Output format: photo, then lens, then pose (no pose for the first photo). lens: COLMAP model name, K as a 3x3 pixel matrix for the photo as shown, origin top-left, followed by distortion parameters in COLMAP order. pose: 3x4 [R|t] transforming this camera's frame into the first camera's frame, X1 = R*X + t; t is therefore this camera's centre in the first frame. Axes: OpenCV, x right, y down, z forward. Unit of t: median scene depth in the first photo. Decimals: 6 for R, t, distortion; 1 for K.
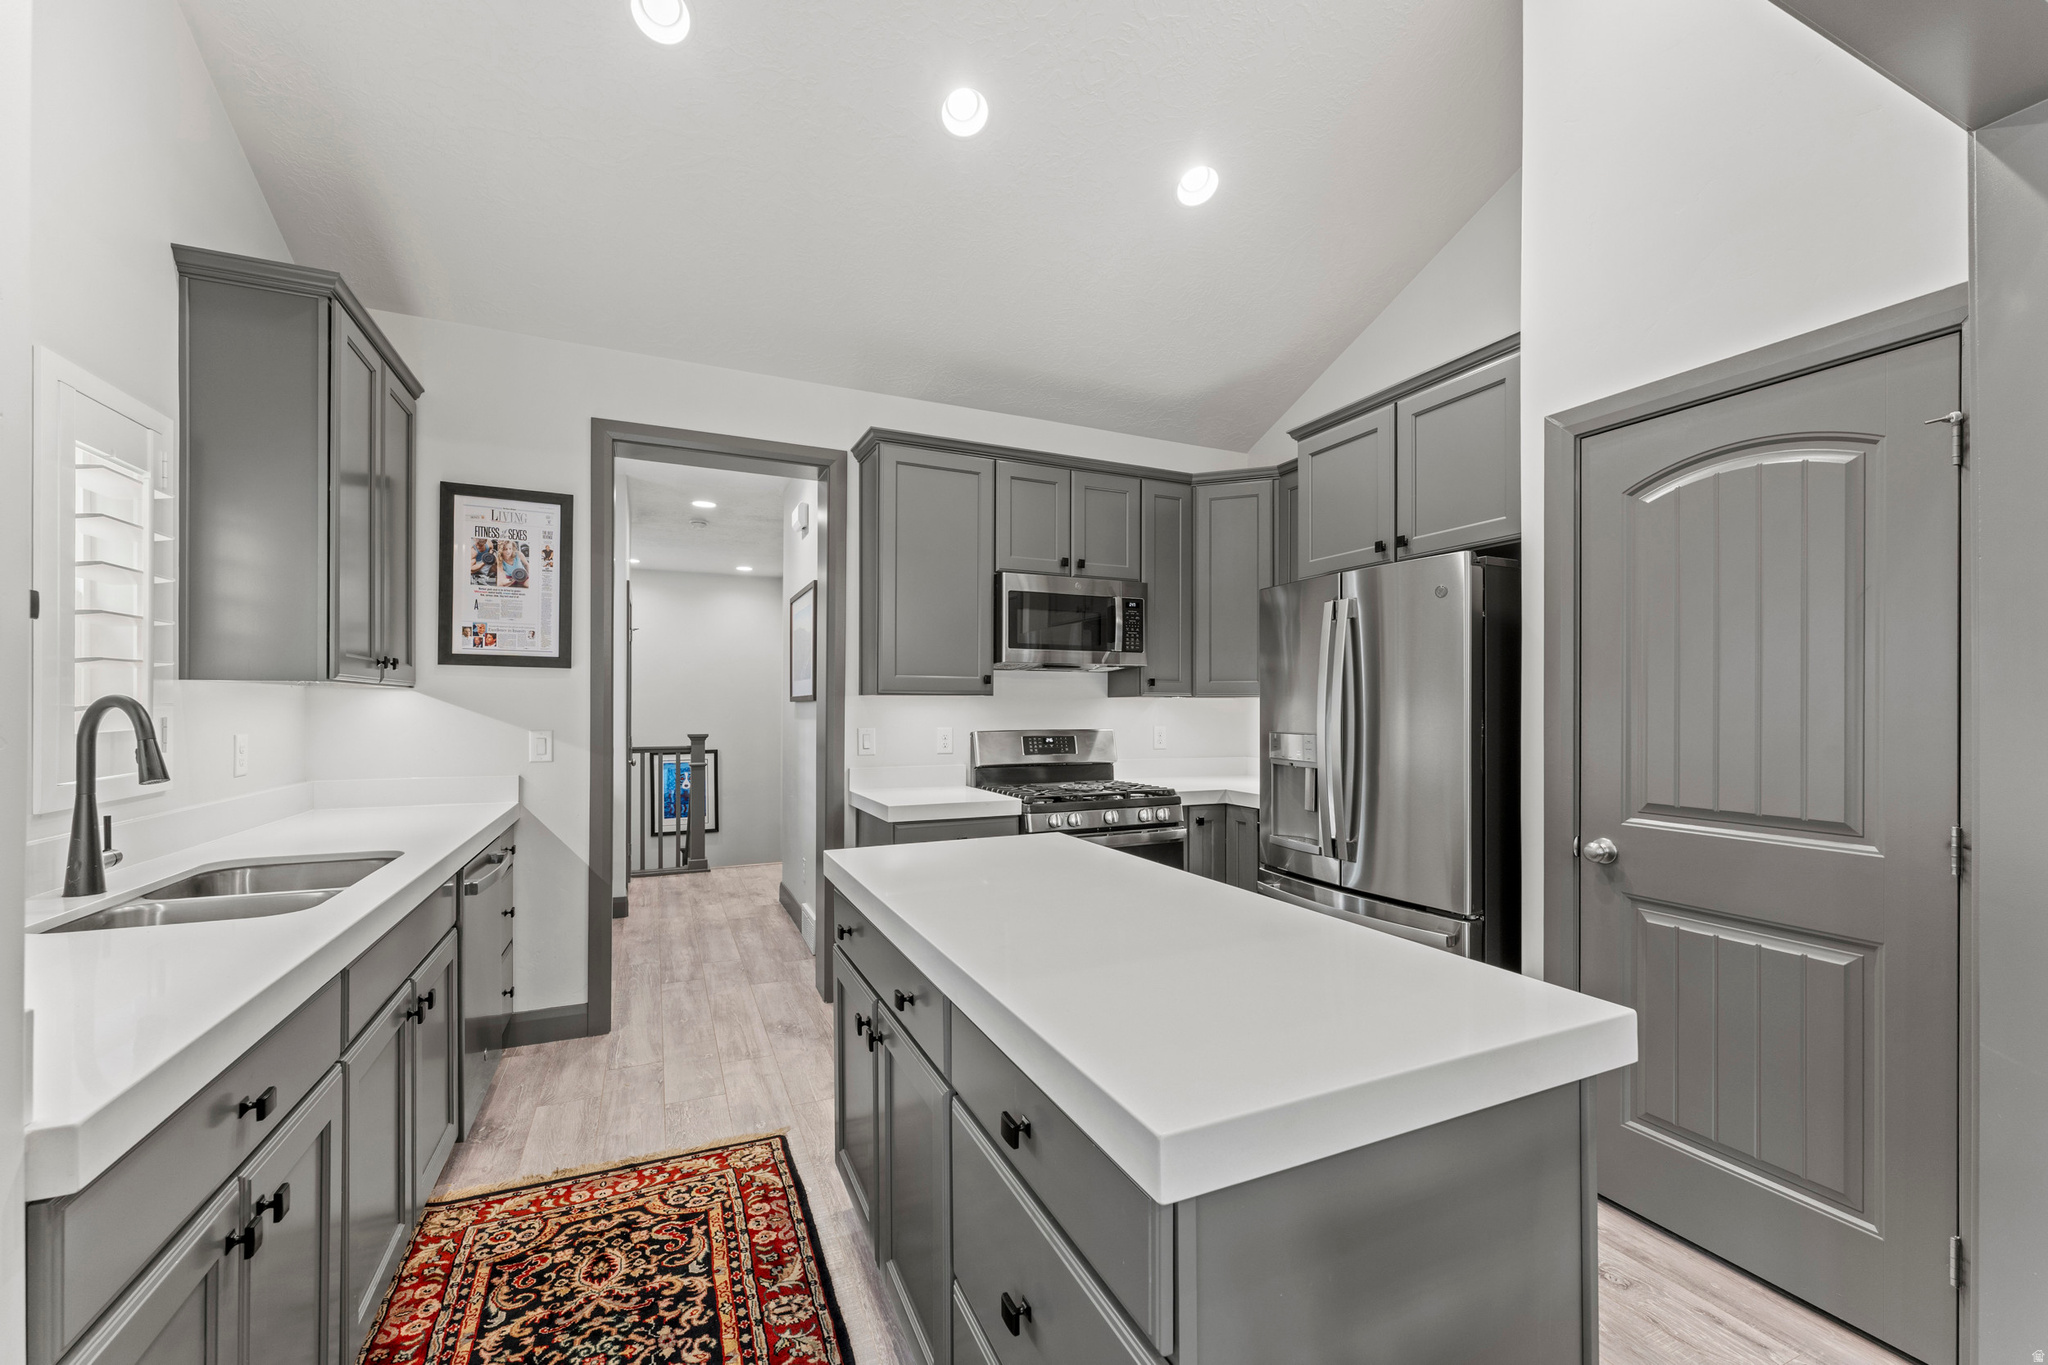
lens RADIAL K [[817.8, 0, 1019.8], [0, 817.8, 703.9], [0, 0, 1]] dist [0.002047, 0.000415]
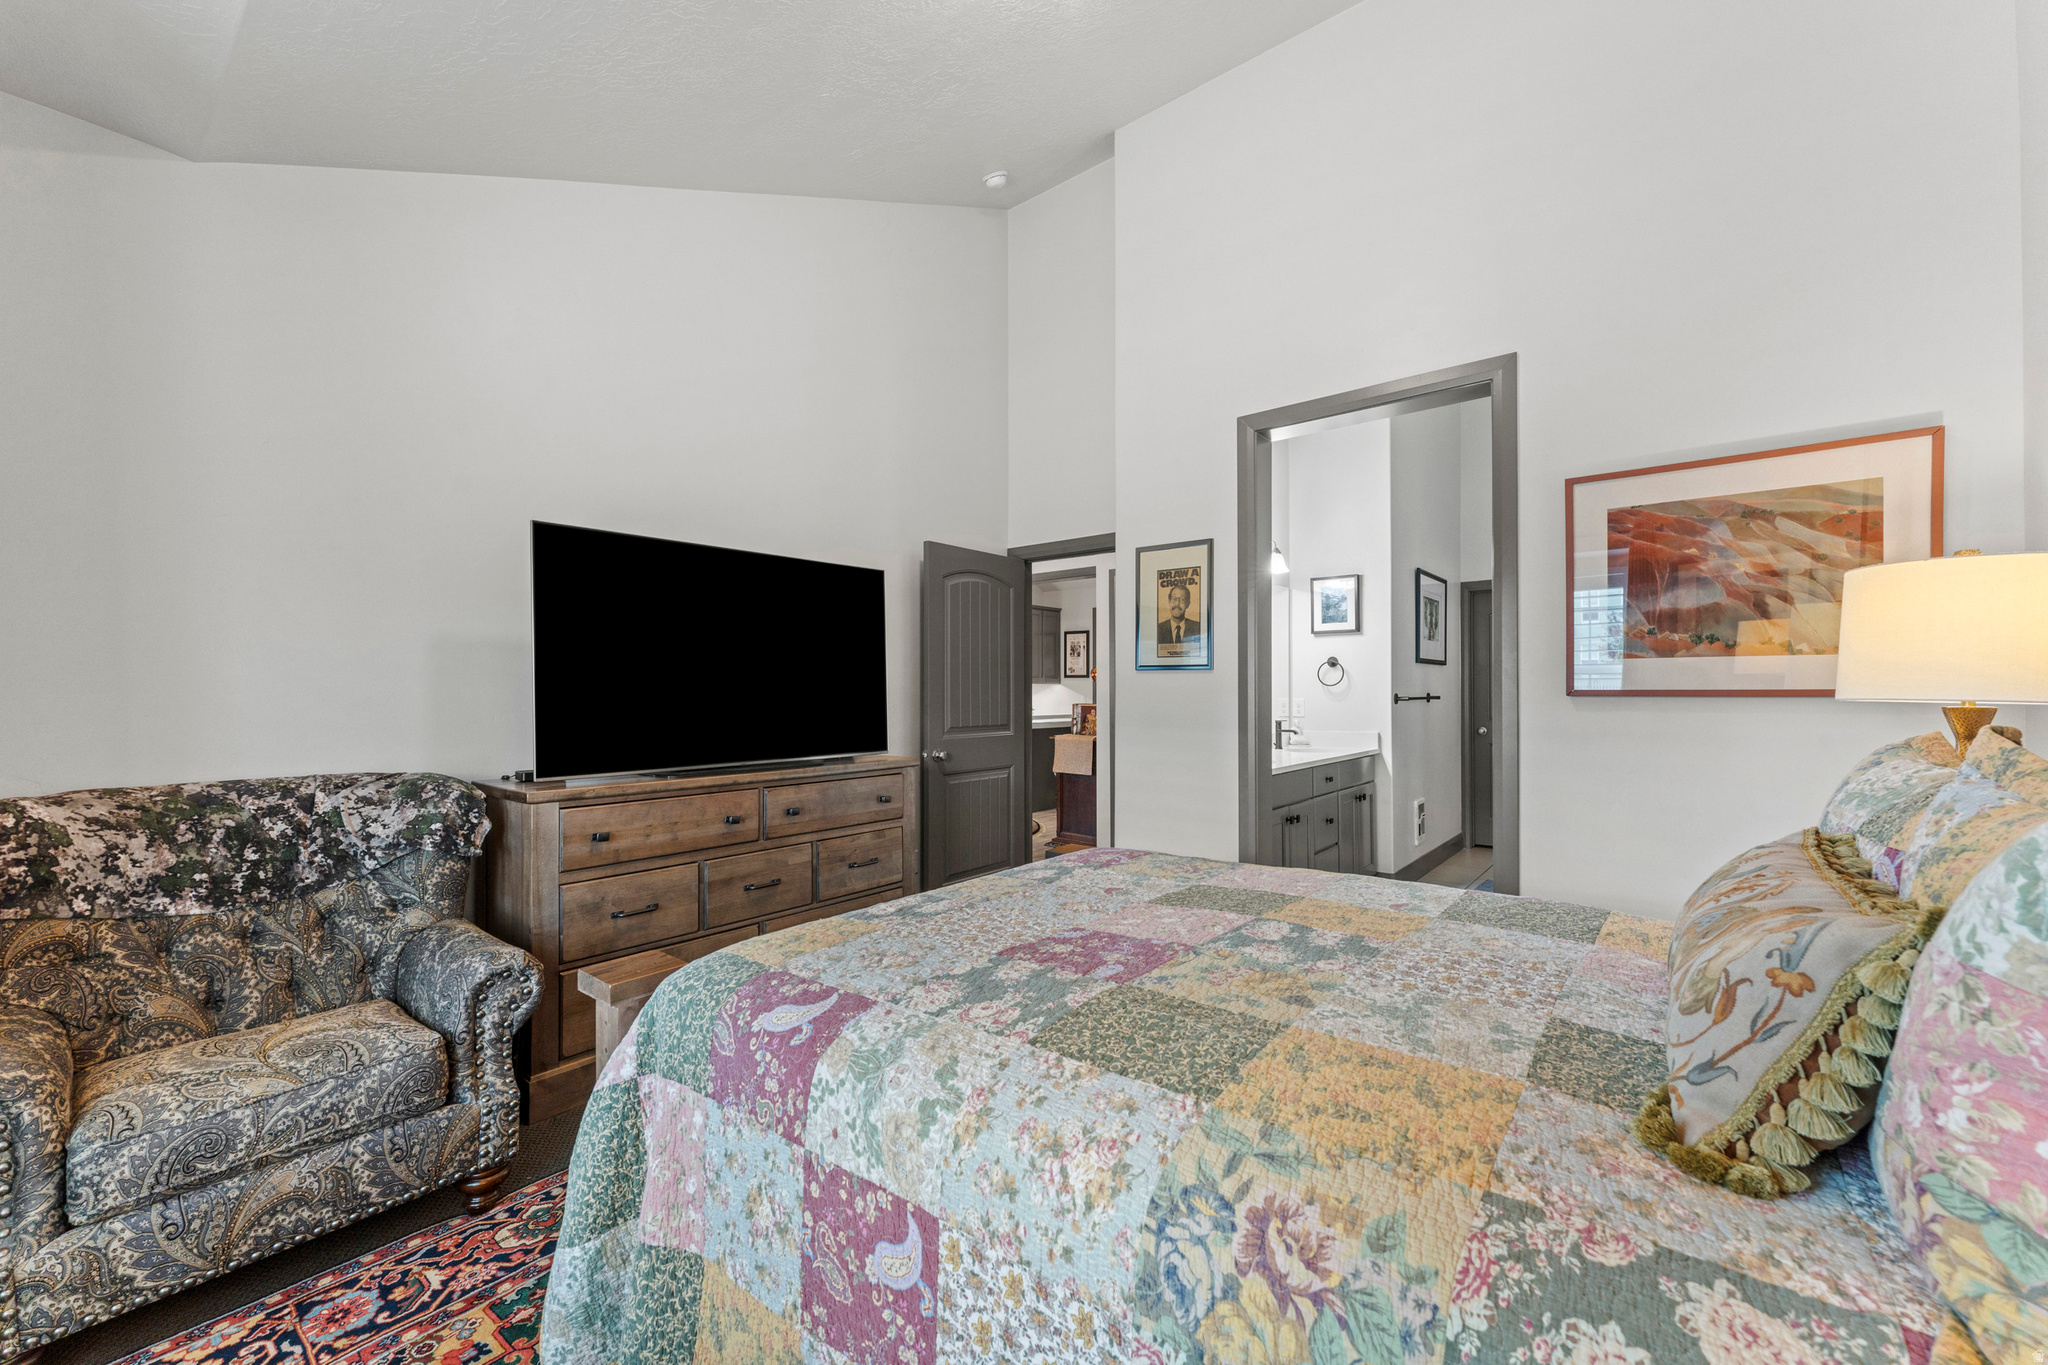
lens RADIAL K [[817.8, 0, 1020.2], [0, 817.8, 686.8], [0, 0, 1]] dist [0.002047, 0.000415]
pose [[0.449165, -0.008026, -0.893413, 2.707872], [0.001920, 0.999966, -0.008018, 0.026028], [0.893447, 0.001886, 0.449165, -0.956356]]
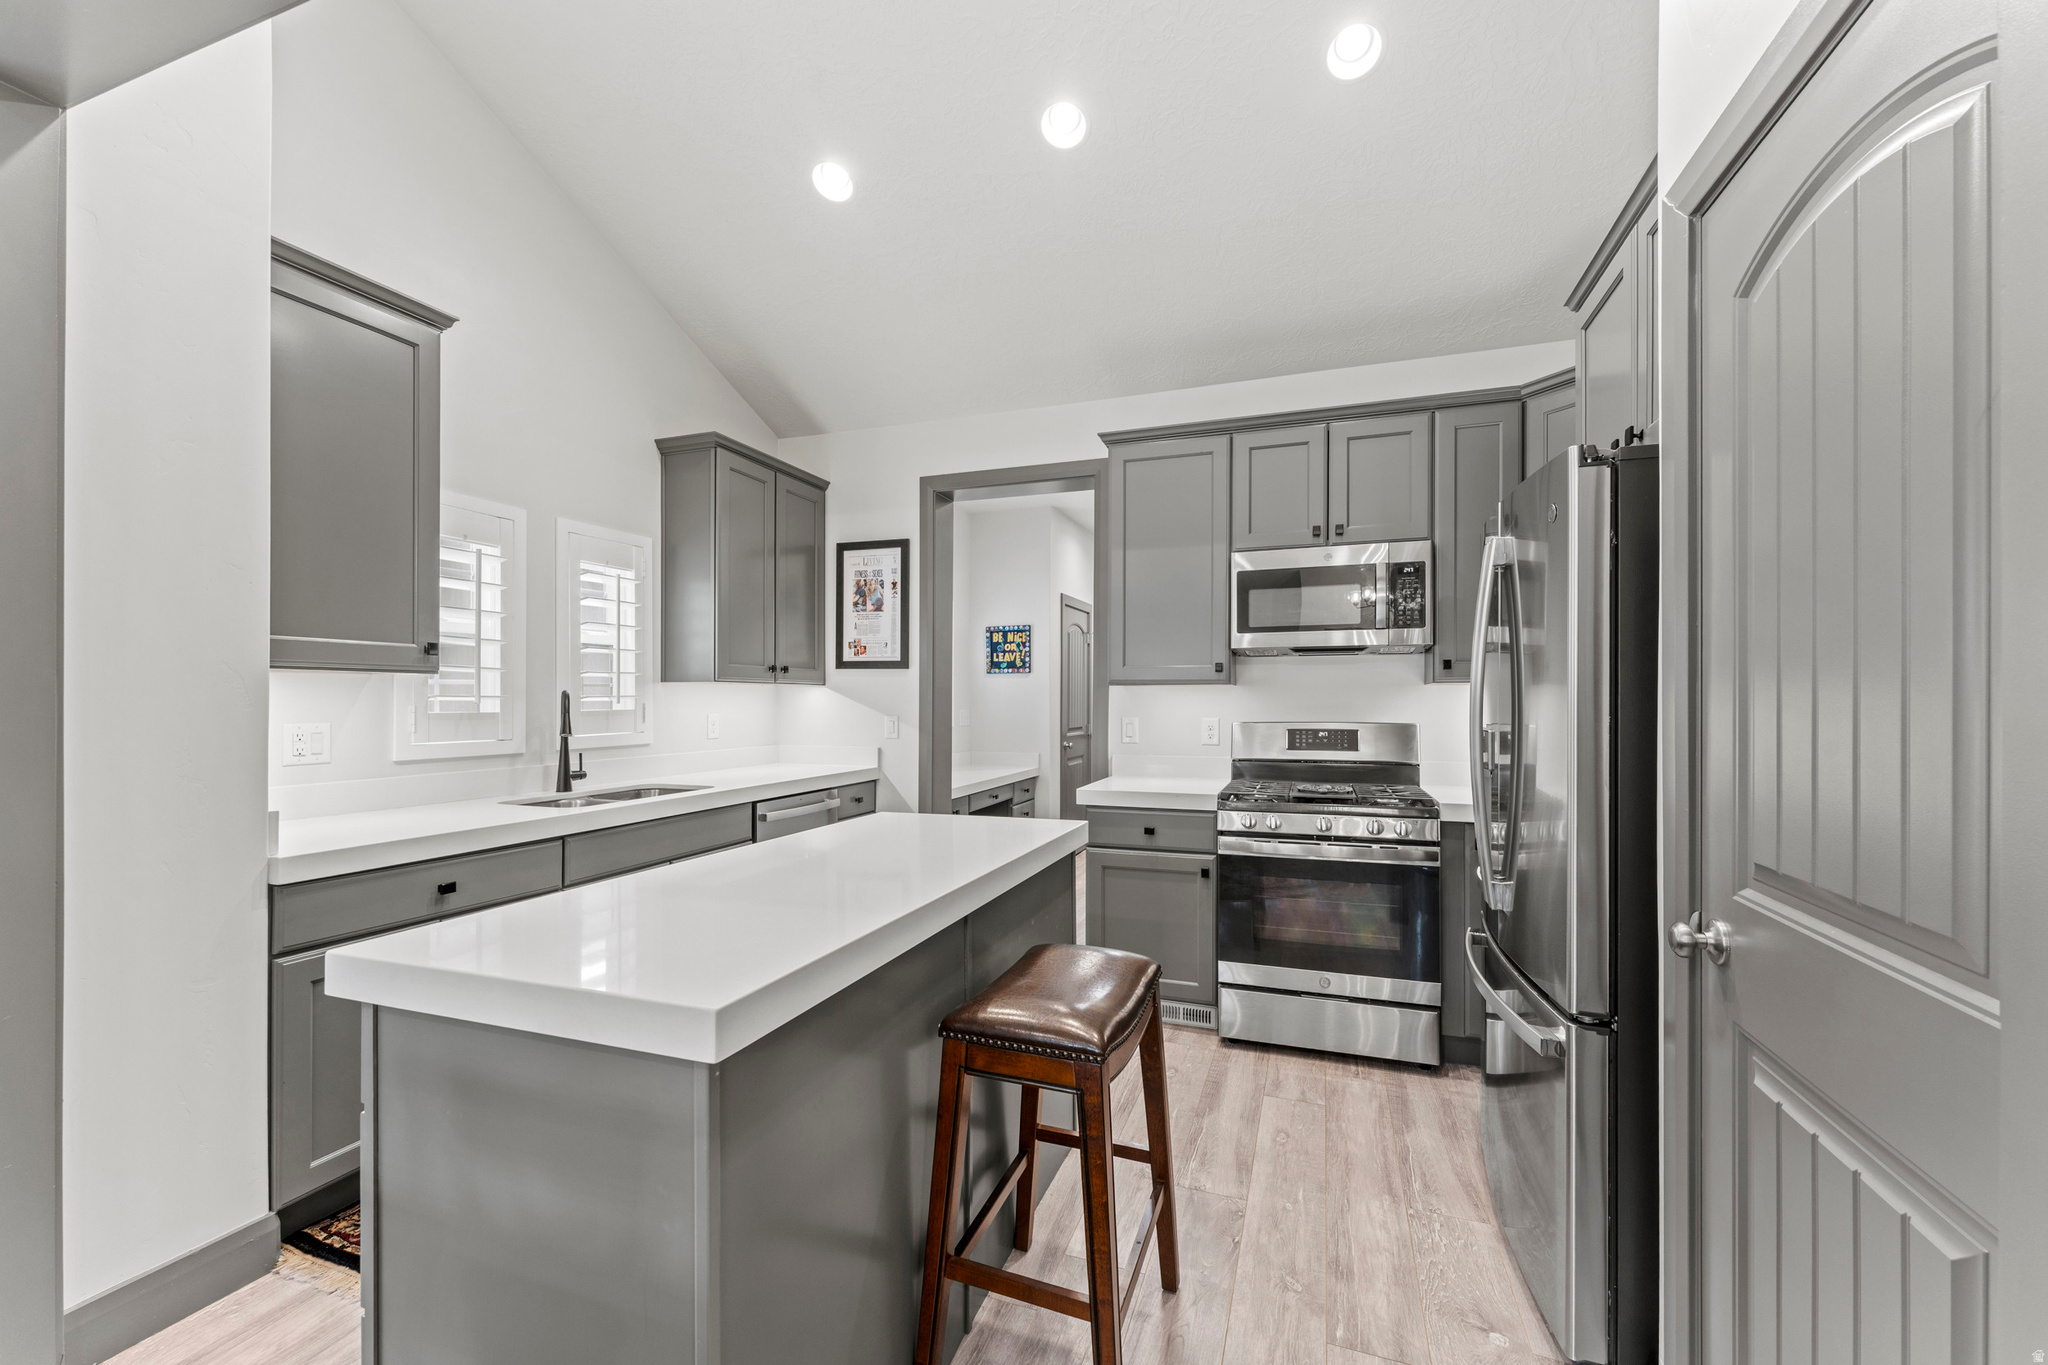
lens RADIAL K [[817.8, 0, 1026.7], [0, 817.8, 700.4], [0, 0, 1]] dist [0.002047, 0.000415]
pose [[0.717507, -0.002090, -0.696548, 0.545101], [0.003612, 0.999993, 0.000720, 0.007830], [0.696542, -0.003032, 0.717510, 0.191174]]
